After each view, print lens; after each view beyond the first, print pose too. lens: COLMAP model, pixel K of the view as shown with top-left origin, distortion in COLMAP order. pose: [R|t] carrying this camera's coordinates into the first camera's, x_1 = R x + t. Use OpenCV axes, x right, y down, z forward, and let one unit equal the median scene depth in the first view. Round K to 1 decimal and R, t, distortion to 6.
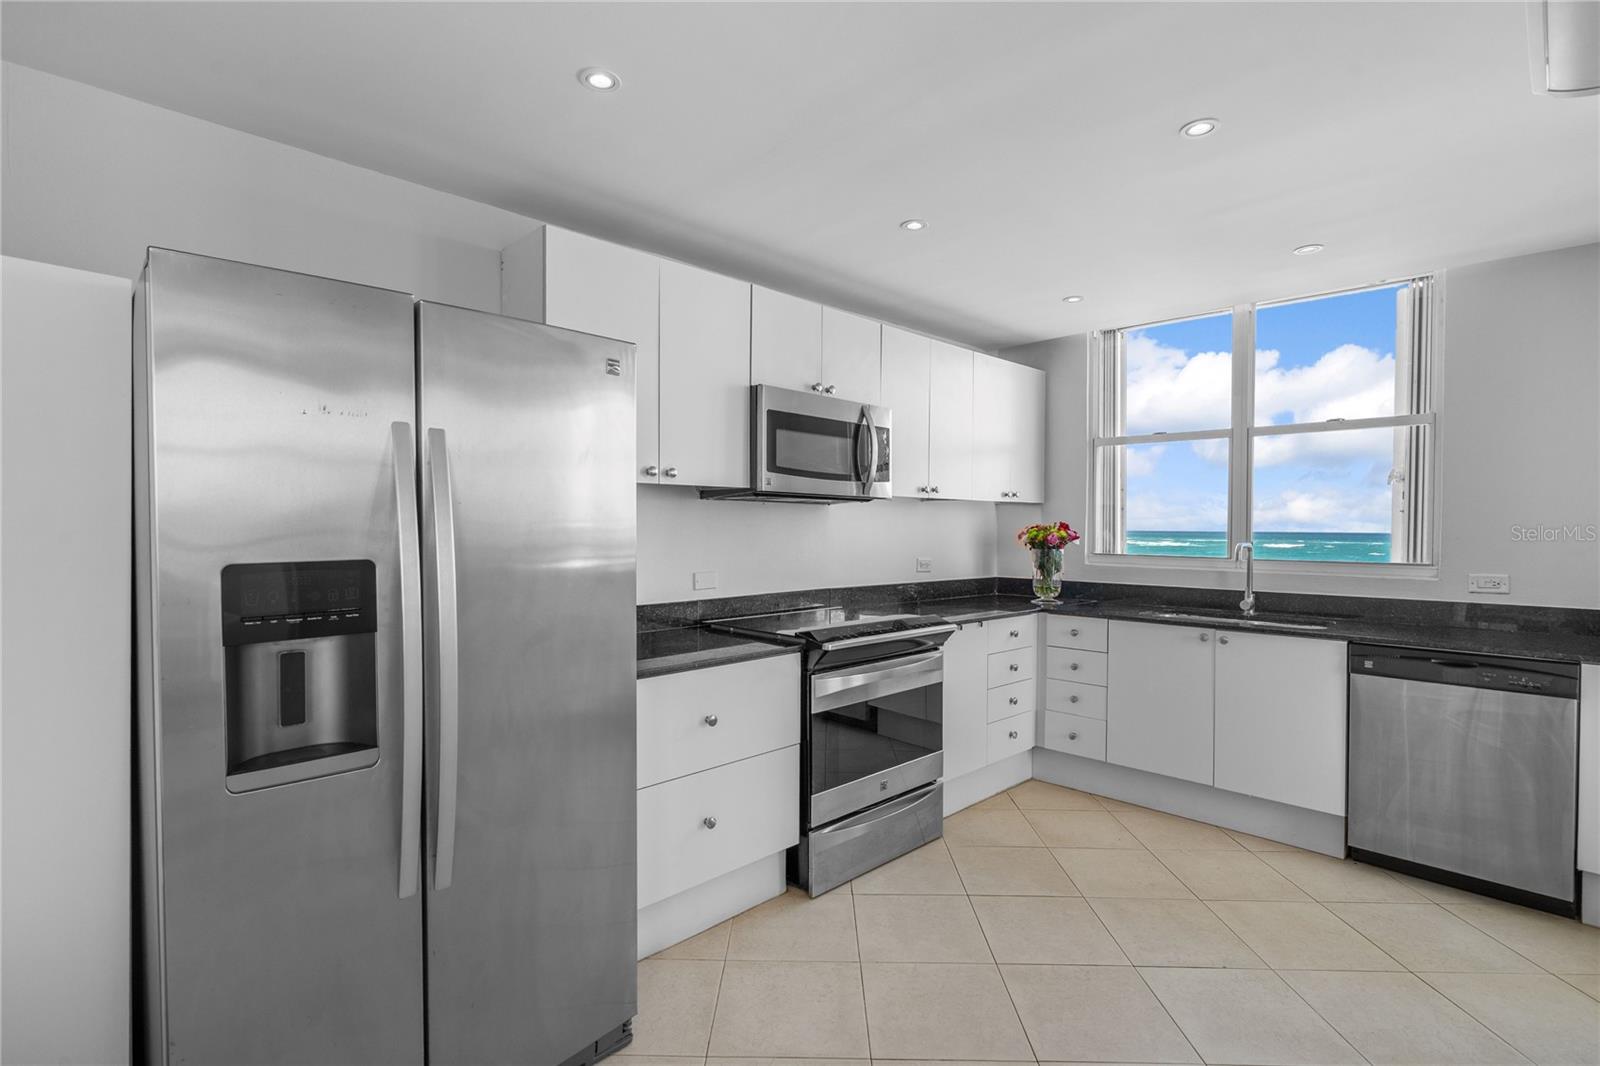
lens RADIAL K [[727.9, 0, 794.6], [0, 727.9, 540.9], [0, 0, 1]] dist [-0.002497, -0.000167]
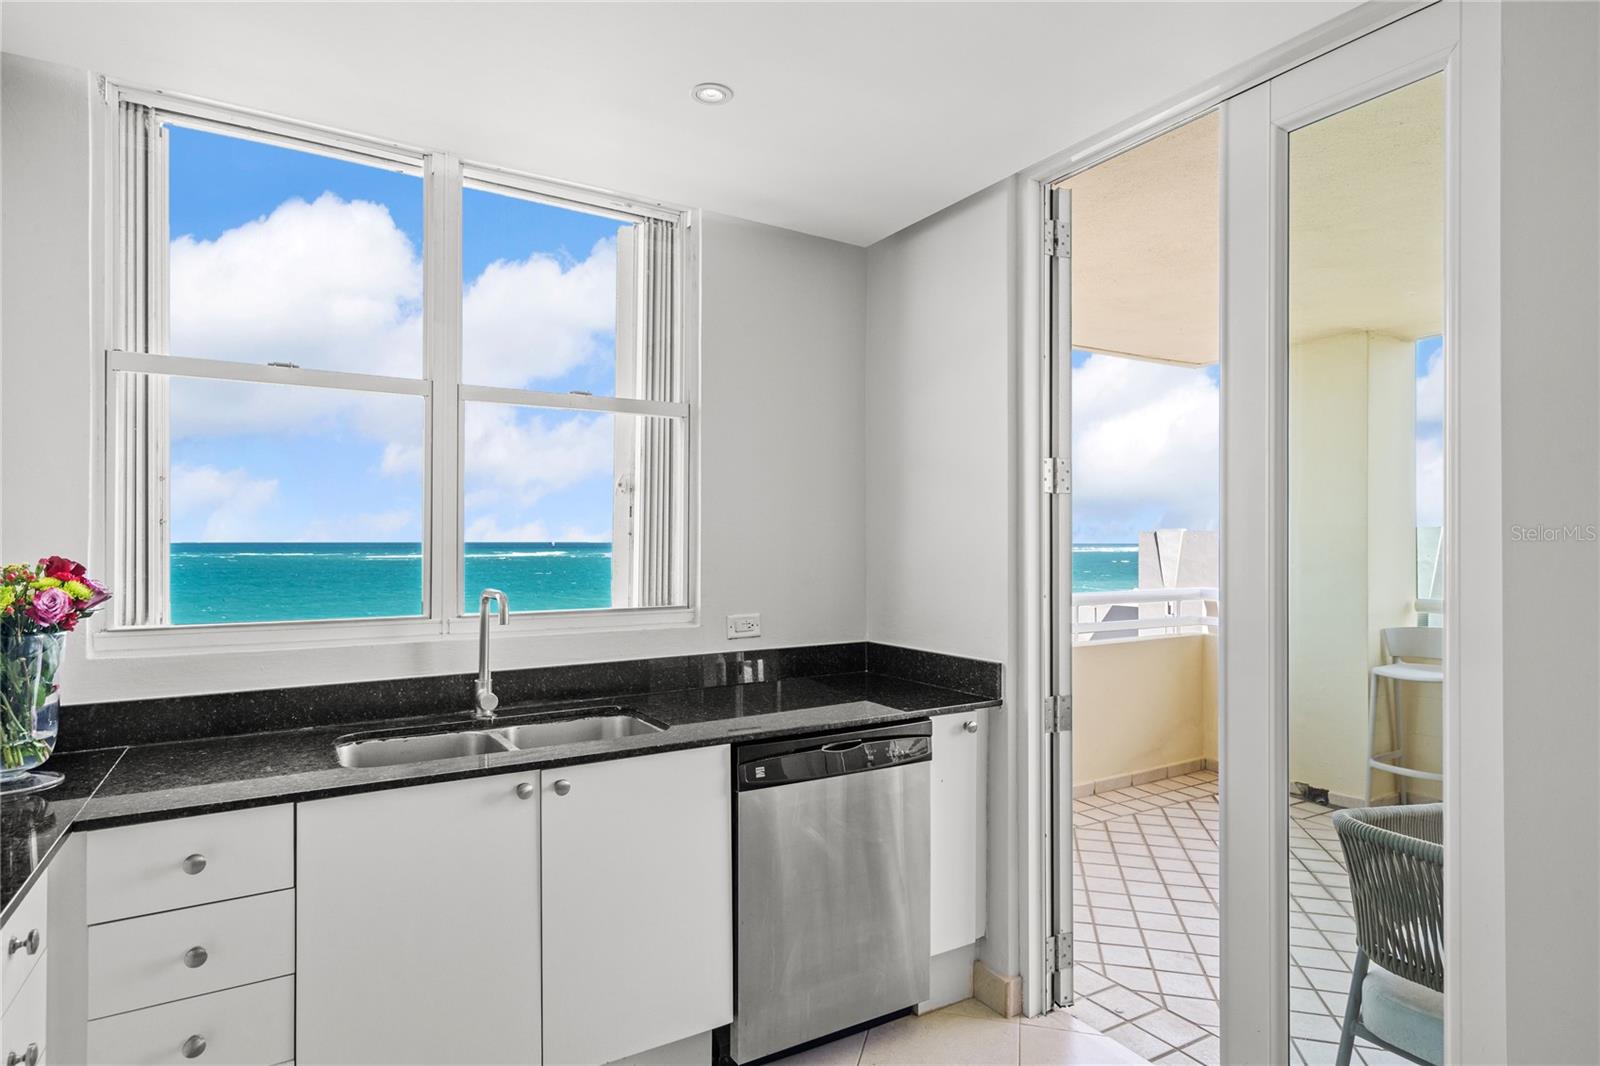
lens RADIAL K [[881.1, 0, 801.1], [0, 881.1, 535.7], [0, 0, 1]] dist [0.002056, 0.001637]
pose [[0.233768, 0.000517, 0.972292, 0.028484], [0.024643, 0.999675, -0.006457, -0.030448], [-0.971980, 0.025470, 0.233679, 0.667240]]
